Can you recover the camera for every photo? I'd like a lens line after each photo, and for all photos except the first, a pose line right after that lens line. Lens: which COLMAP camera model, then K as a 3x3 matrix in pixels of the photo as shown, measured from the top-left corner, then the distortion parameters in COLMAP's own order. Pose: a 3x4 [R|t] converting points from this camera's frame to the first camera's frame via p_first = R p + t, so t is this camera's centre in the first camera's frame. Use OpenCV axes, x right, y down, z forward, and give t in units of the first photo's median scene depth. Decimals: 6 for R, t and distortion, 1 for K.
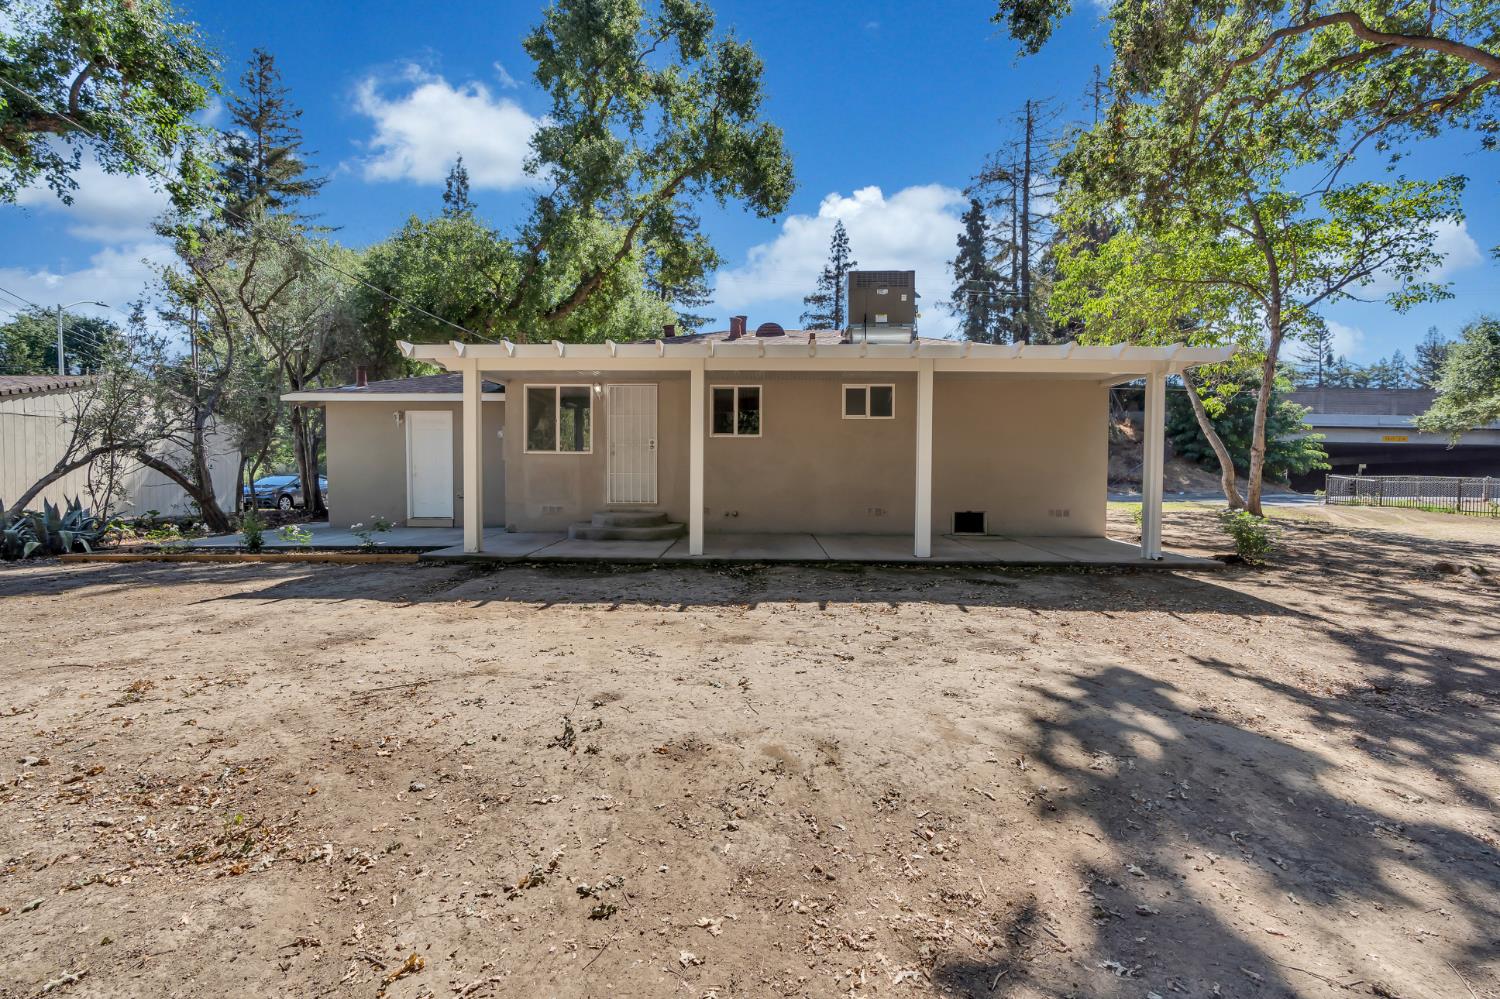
lens RADIAL K [[685.6, 0, 751.7], [0, 685.6, 496.7], [0, 0, 1]] dist [-0.009569, 0.003873]
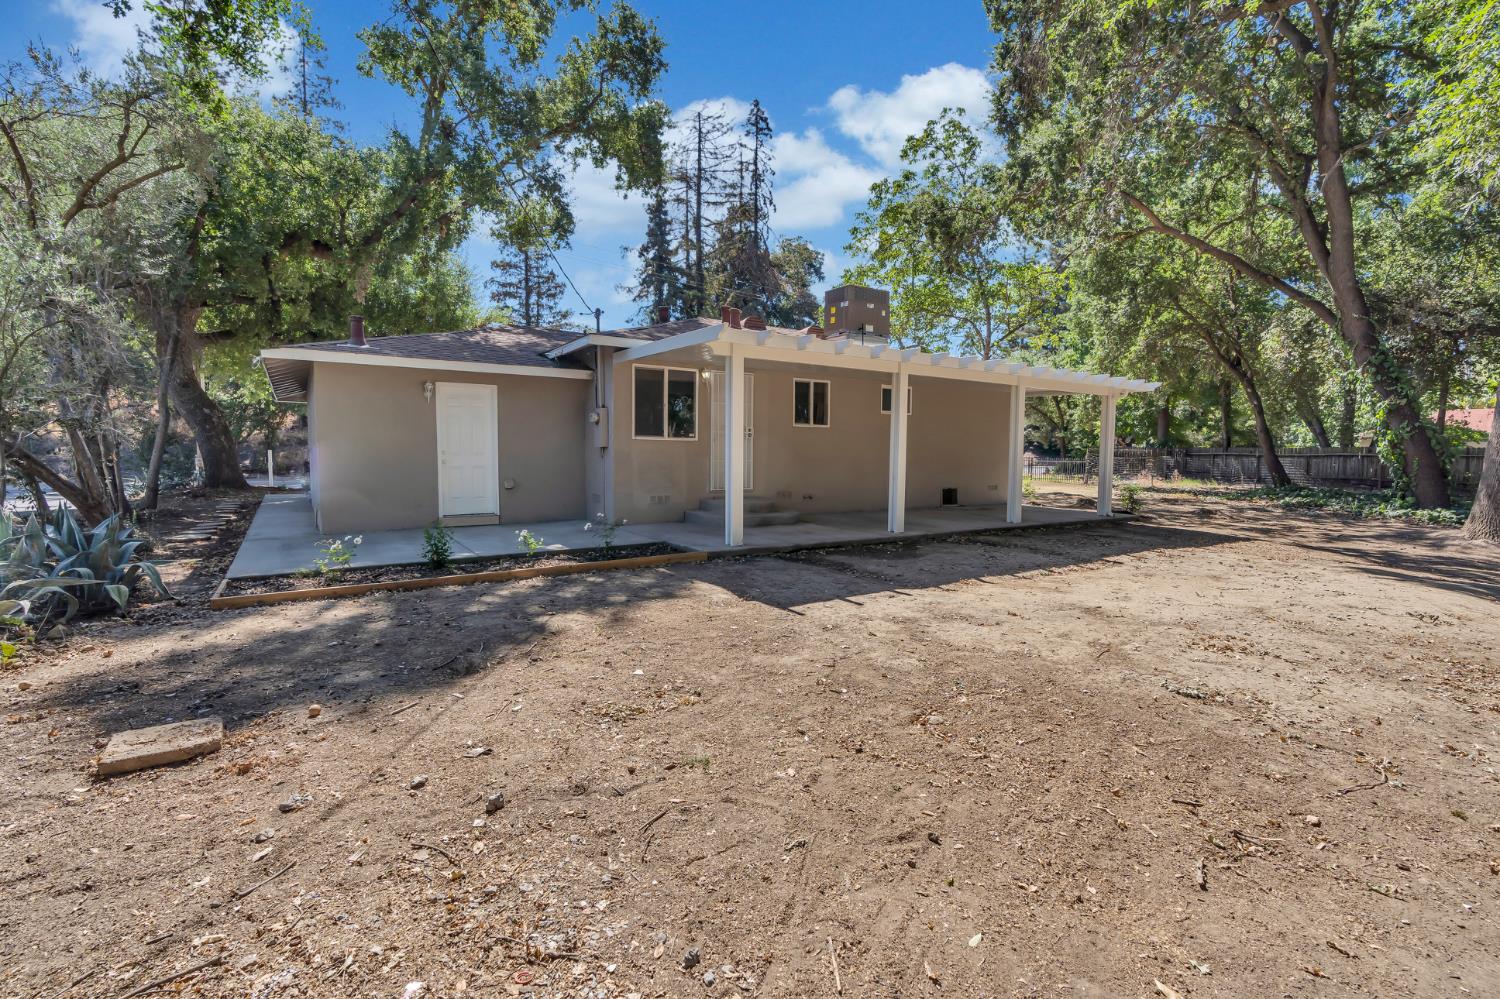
lens RADIAL K [[685.6, 0, 753.1], [0, 685.6, 500.5], [0, 0, 1]] dist [-0.009569, 0.003873]
pose [[0.816832, -0.038563, 0.575585, -0.662627], [0.015640, 0.998877, 0.044727, -0.017272], [-0.576663, -0.027532, 0.816518, 0.132794]]
